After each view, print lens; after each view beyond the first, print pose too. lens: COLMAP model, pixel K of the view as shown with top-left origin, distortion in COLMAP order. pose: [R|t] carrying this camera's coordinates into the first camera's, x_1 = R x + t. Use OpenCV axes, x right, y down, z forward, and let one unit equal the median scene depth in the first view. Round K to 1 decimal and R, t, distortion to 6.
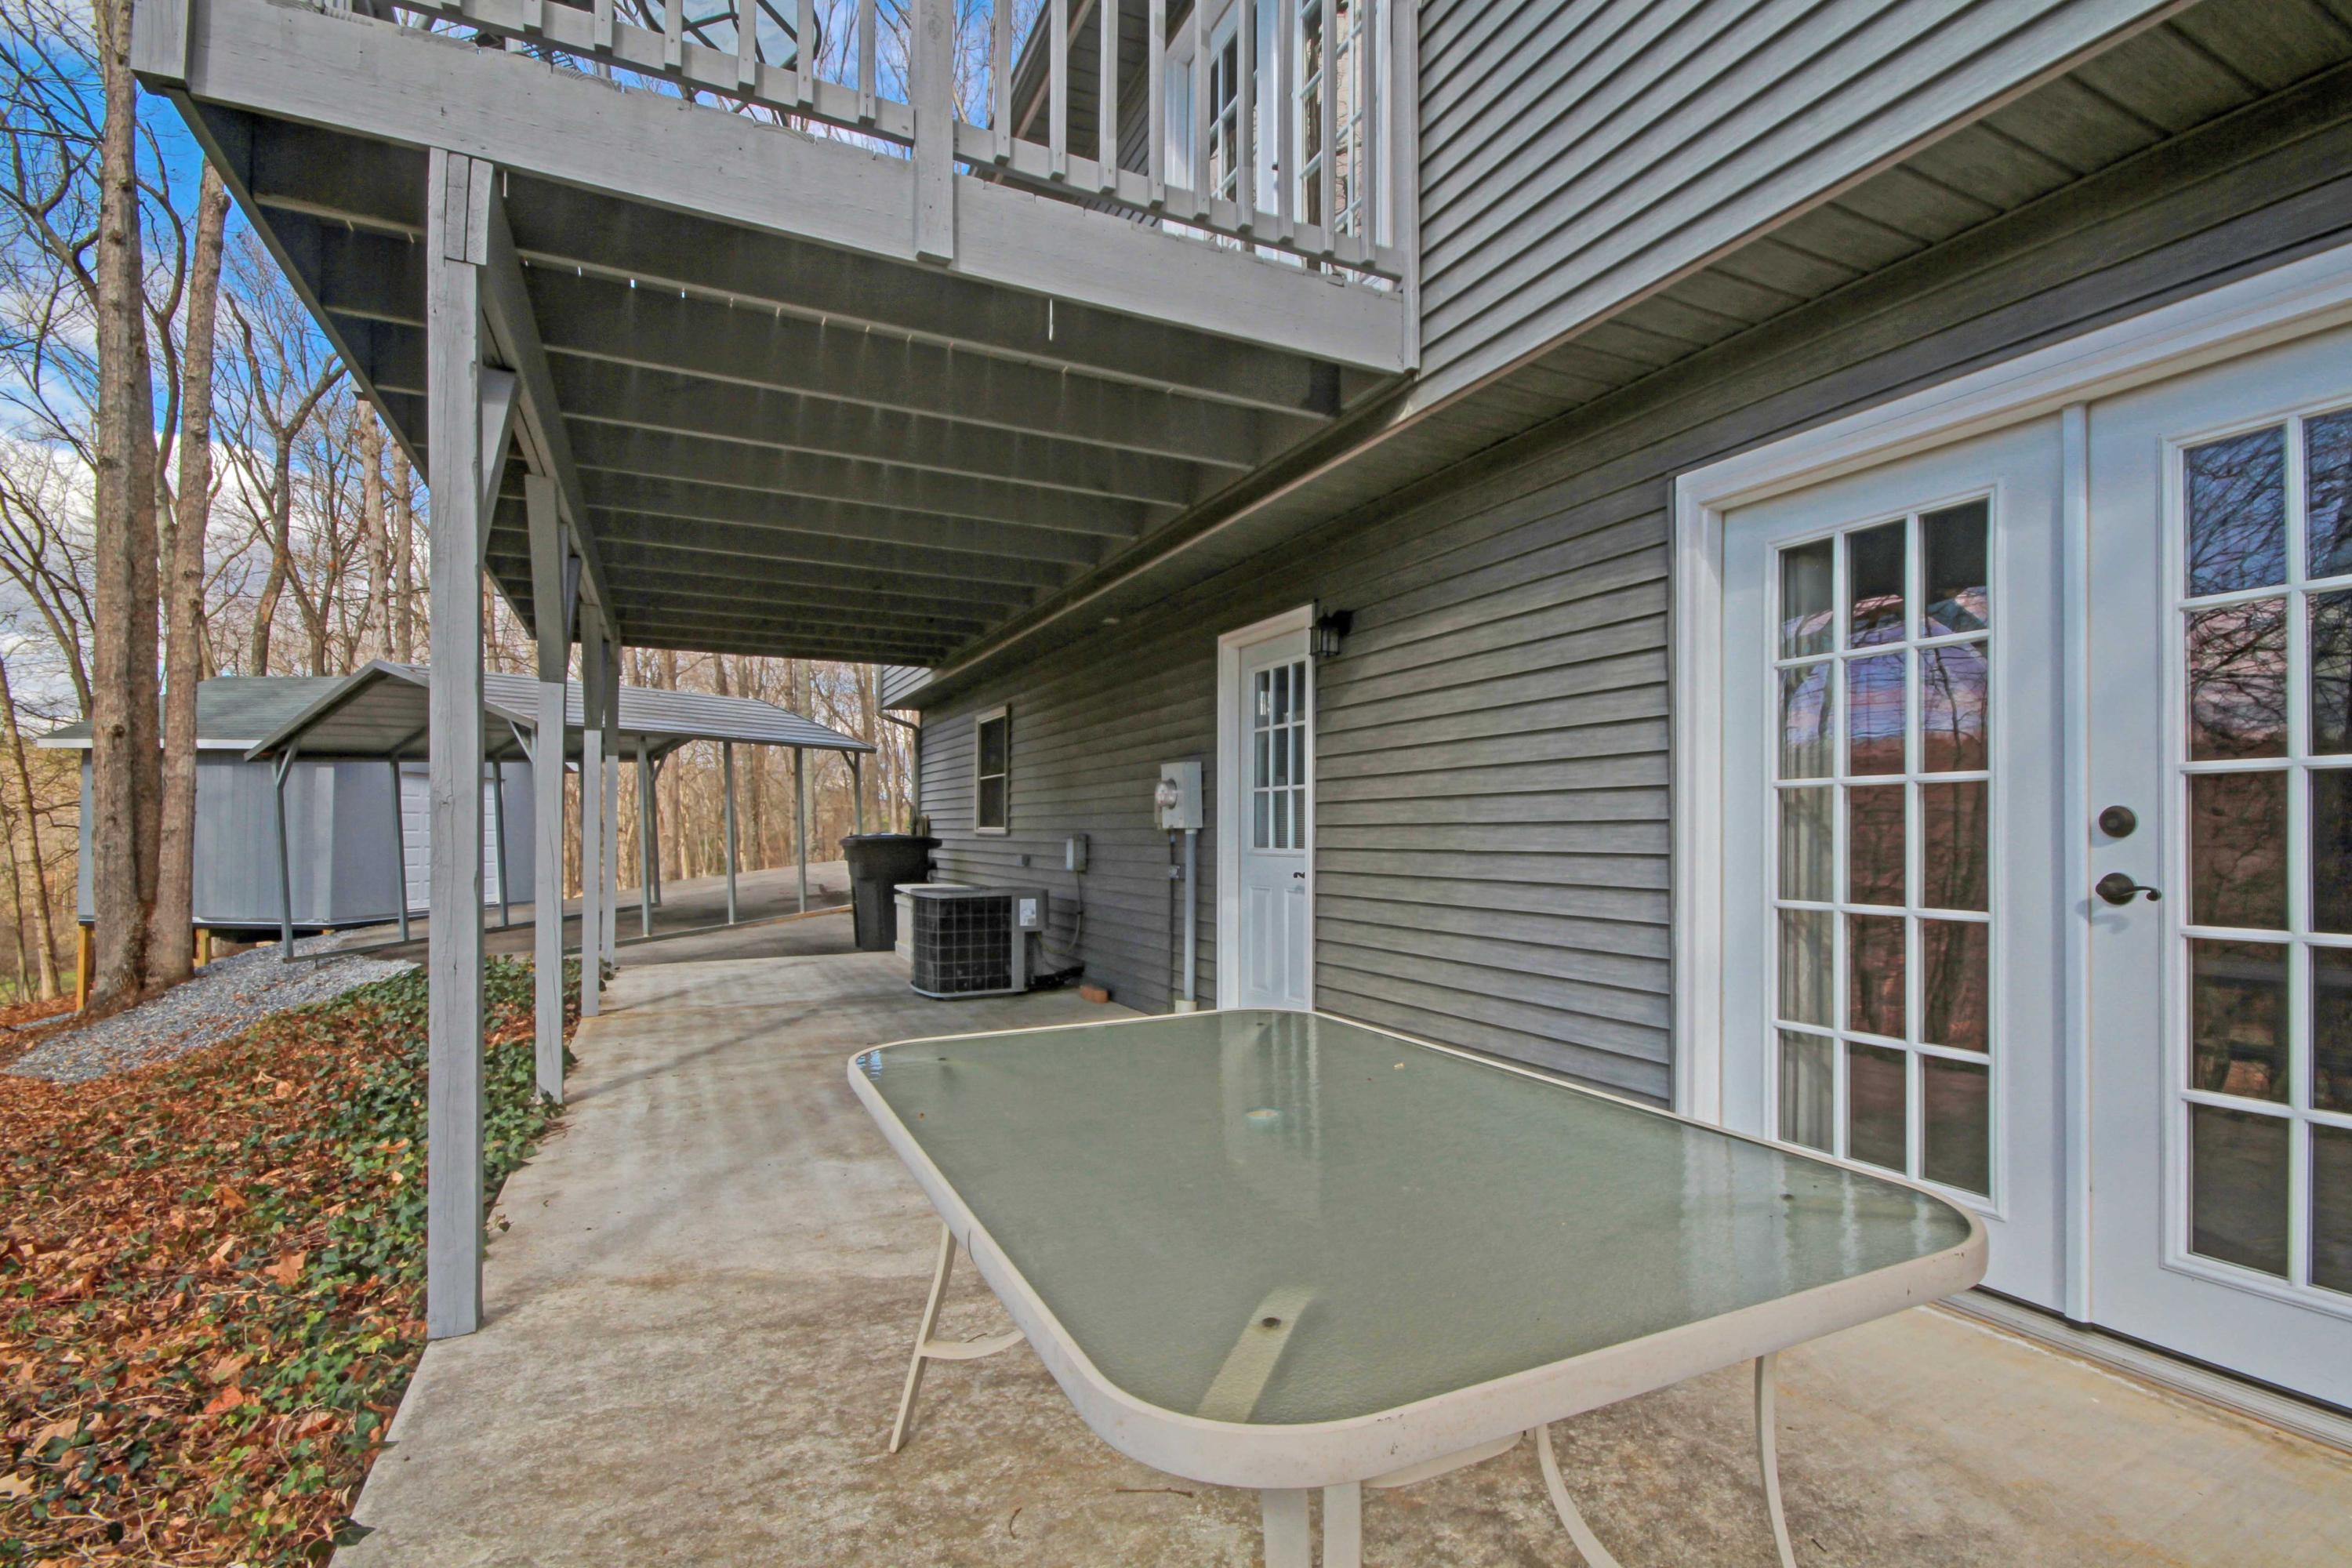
lens RADIAL K [[1091.6, 0, 1180.6], [0, 1091.6, 820.7], [0, 0, 1]] dist [-0.000023, -0.000119]
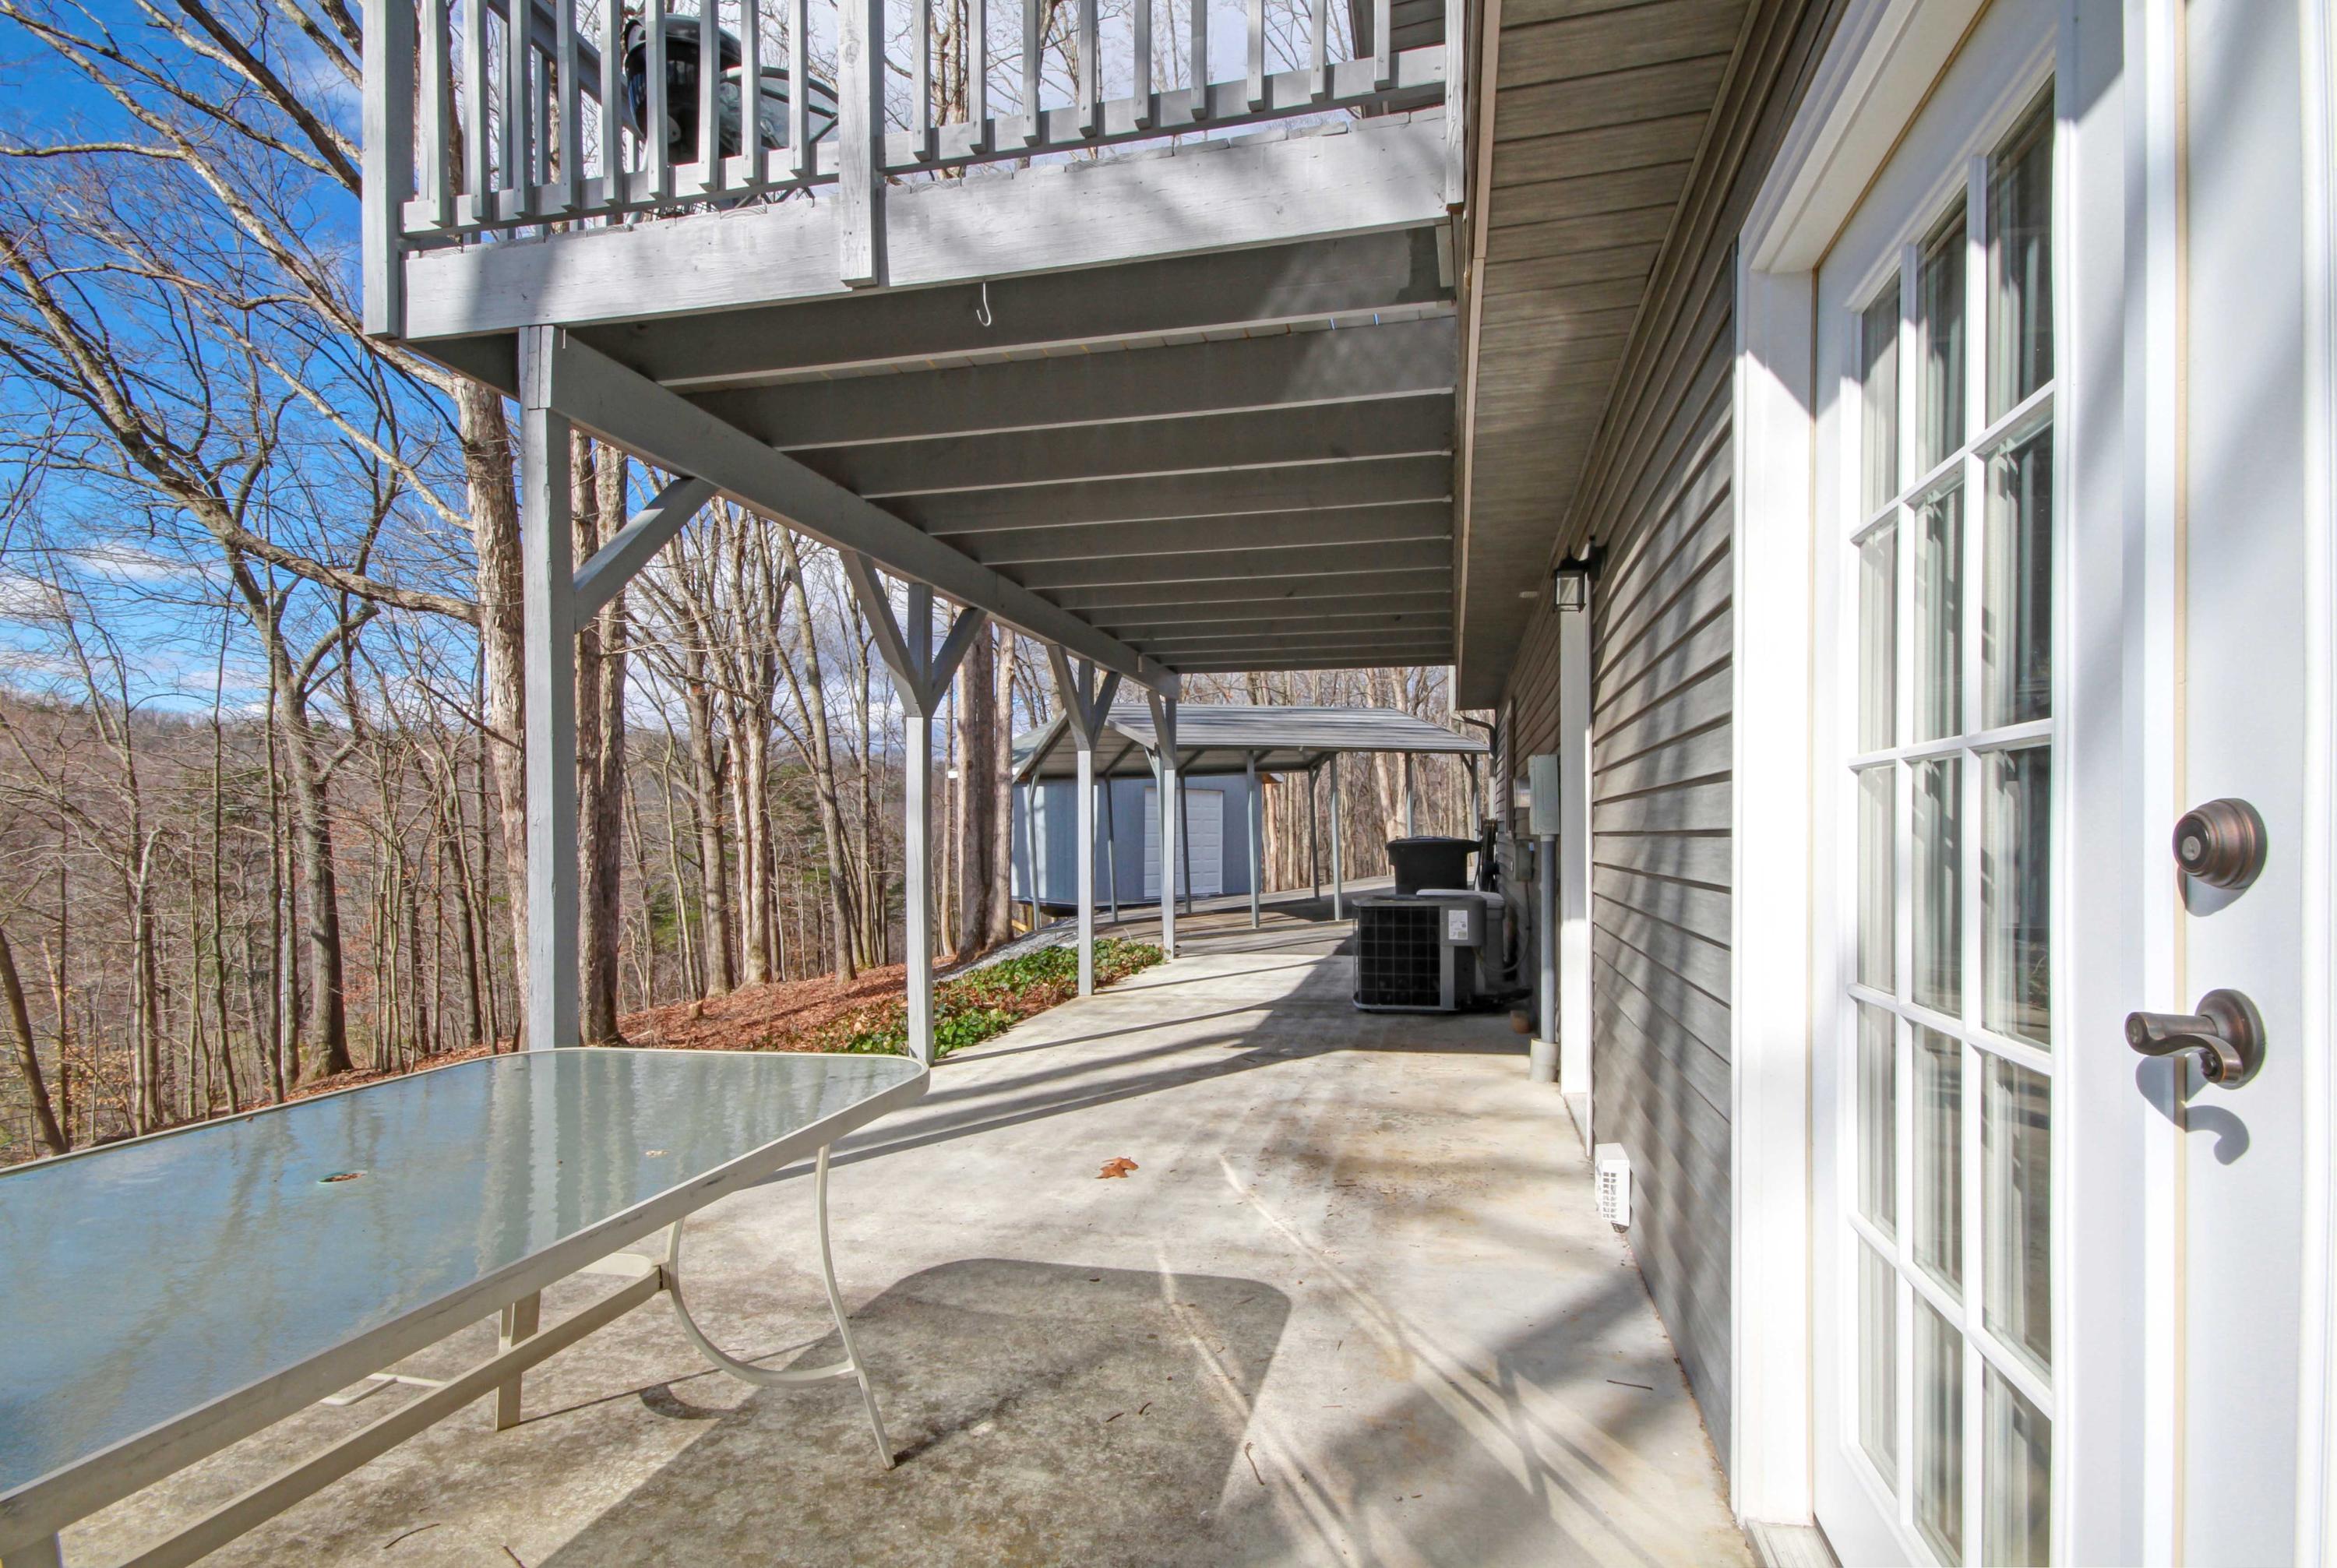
lens RADIAL K [[1077.2, 0, 1201.9], [0, 1077.2, 811.7], [0, 0, 1]] dist [0.015936, 0.000035]
pose [[0.781804, -0.014142, -0.623364, 0.237326], [0.008492, 0.999892, -0.012035, -0.001511], [0.623467, 0.004115, 0.781839, 0.149074]]
